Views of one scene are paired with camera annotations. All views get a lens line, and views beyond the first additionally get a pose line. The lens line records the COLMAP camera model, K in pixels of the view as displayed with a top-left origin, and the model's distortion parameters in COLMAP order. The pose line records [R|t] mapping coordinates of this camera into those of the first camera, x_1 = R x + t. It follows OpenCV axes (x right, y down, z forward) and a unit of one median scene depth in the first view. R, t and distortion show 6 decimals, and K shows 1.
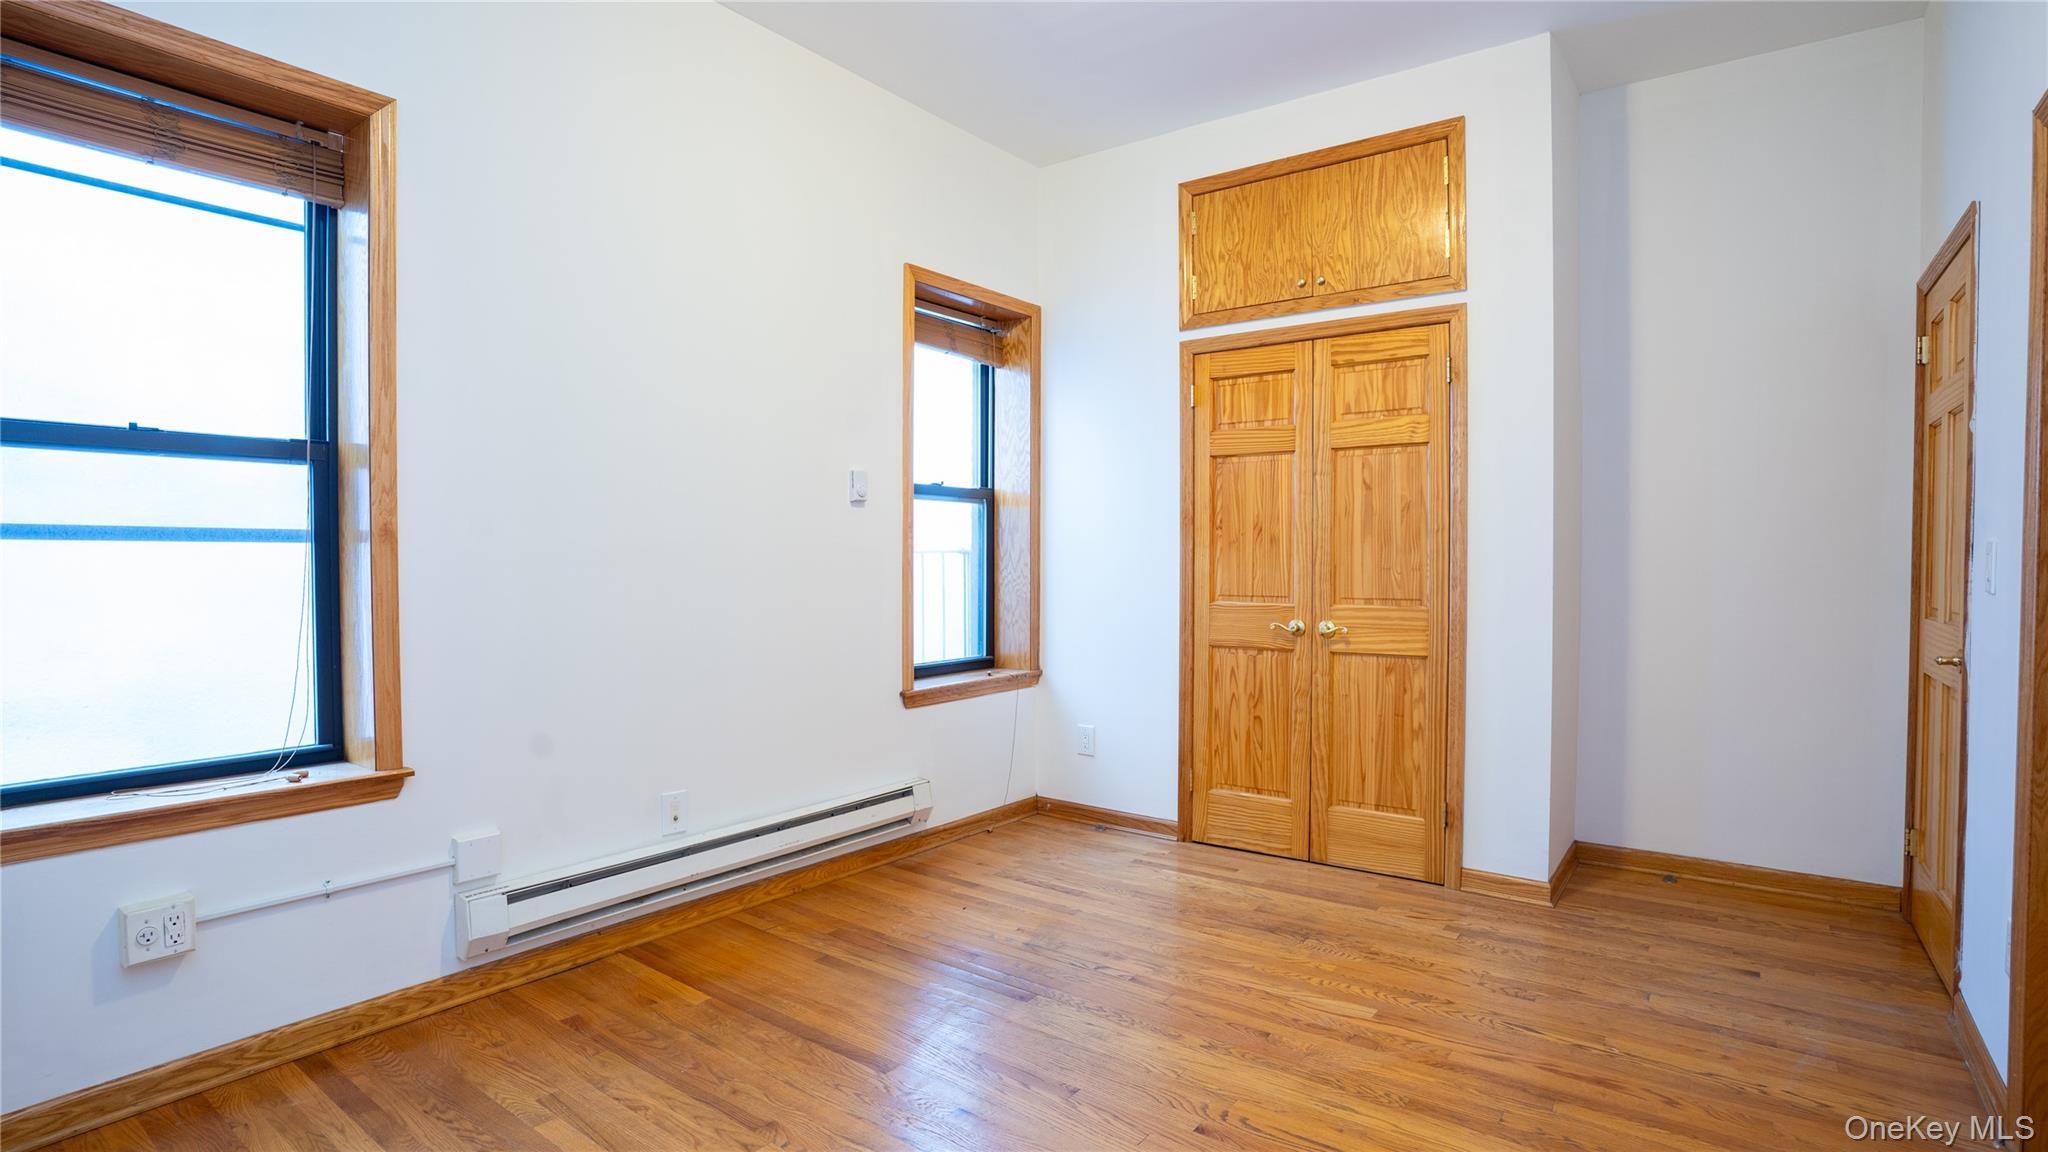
lens RADIAL K [[1003.6, 0, 1012.0], [0, 1003.6, 577.4], [0, 0, 1]] dist [-0.081283, 0.035896]
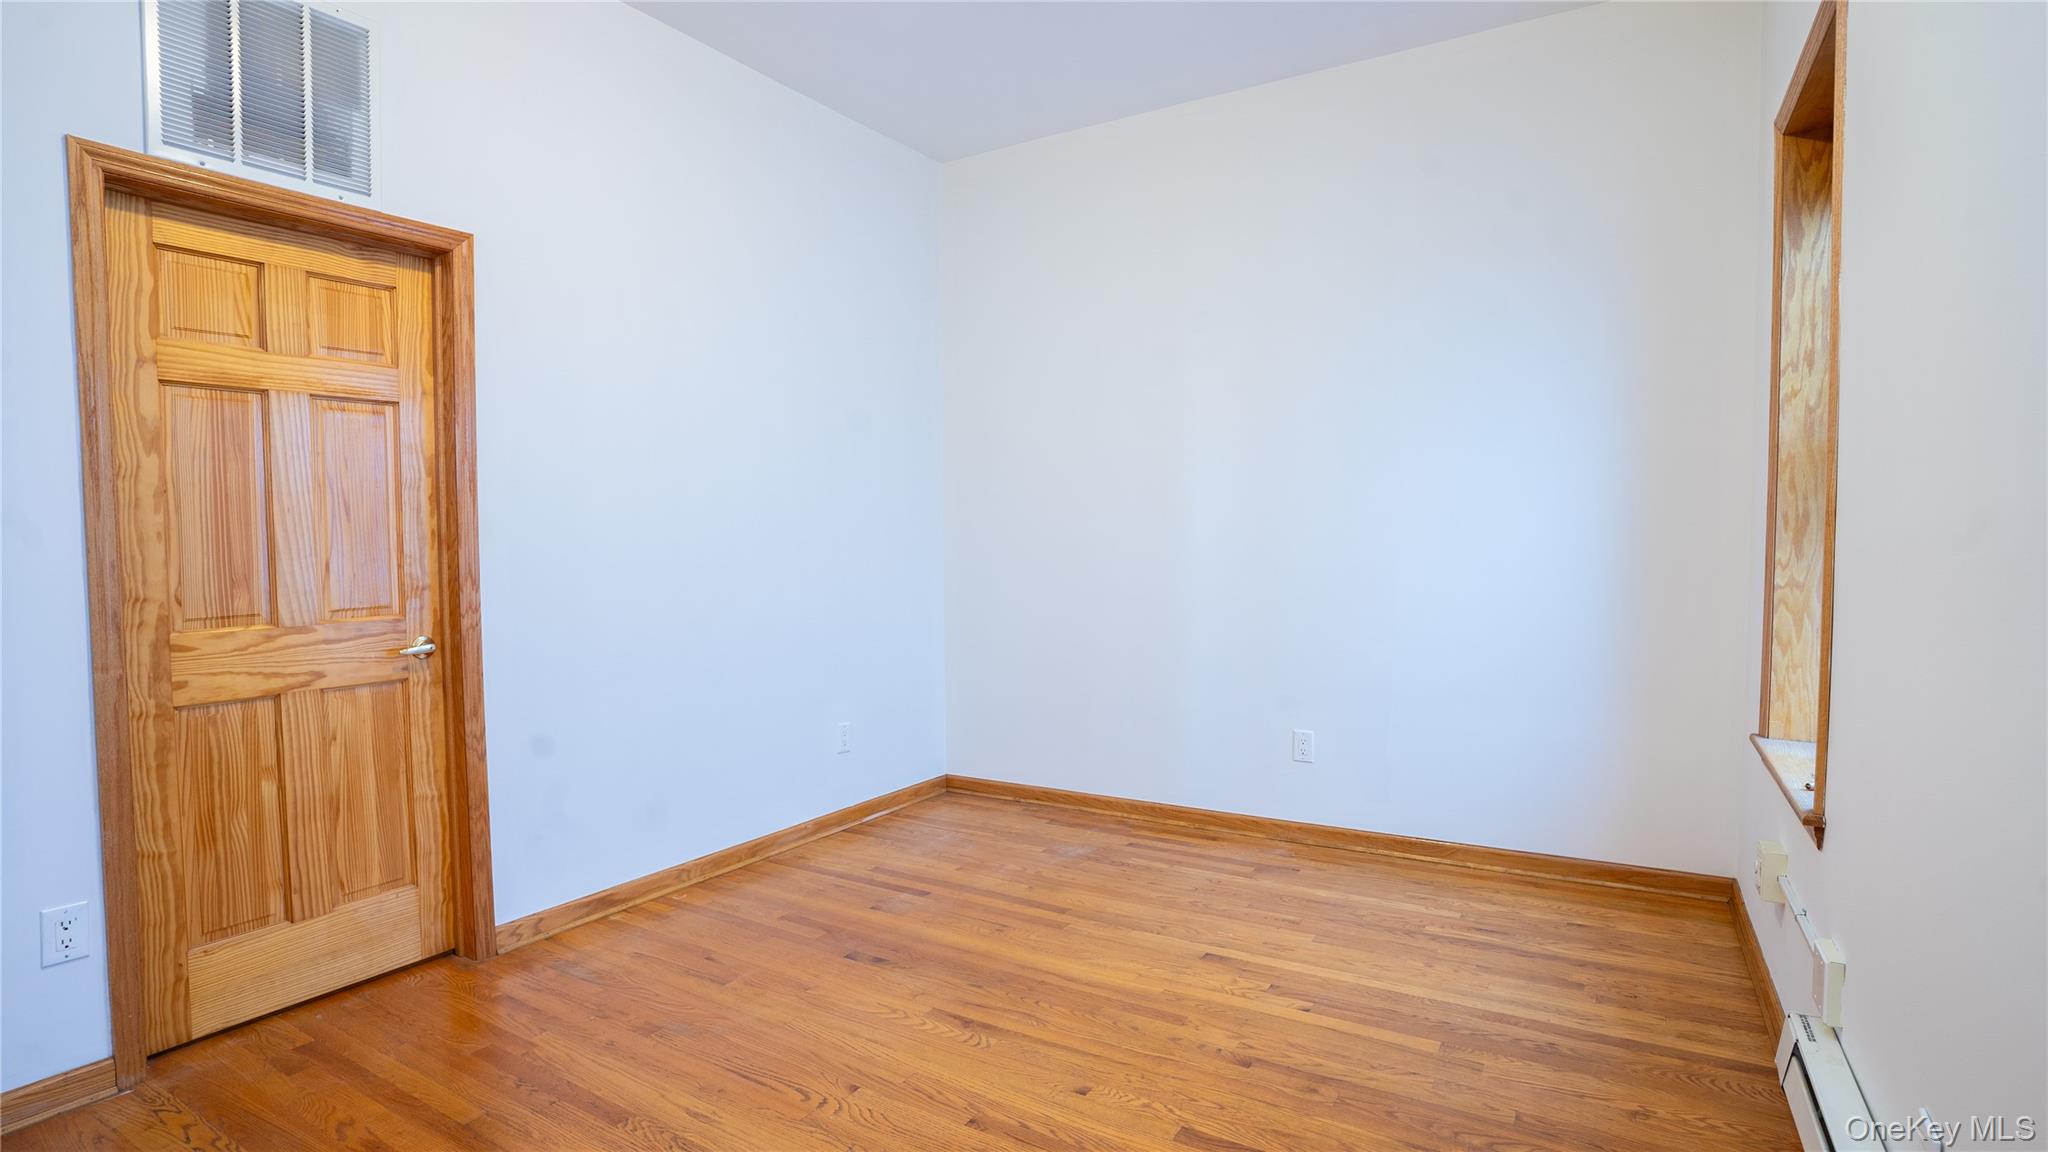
lens RADIAL K [[1003.6, 0, 1012.0], [0, 1003.6, 577.4], [0, 0, 1]] dist [-0.081283, 0.035896]
pose [[-0.995541, 0.007894, -0.094004, 0.065154], [0.002016, 0.998046, 0.062453, -0.030858], [0.094313, 0.061985, -0.993611, 1.137434]]
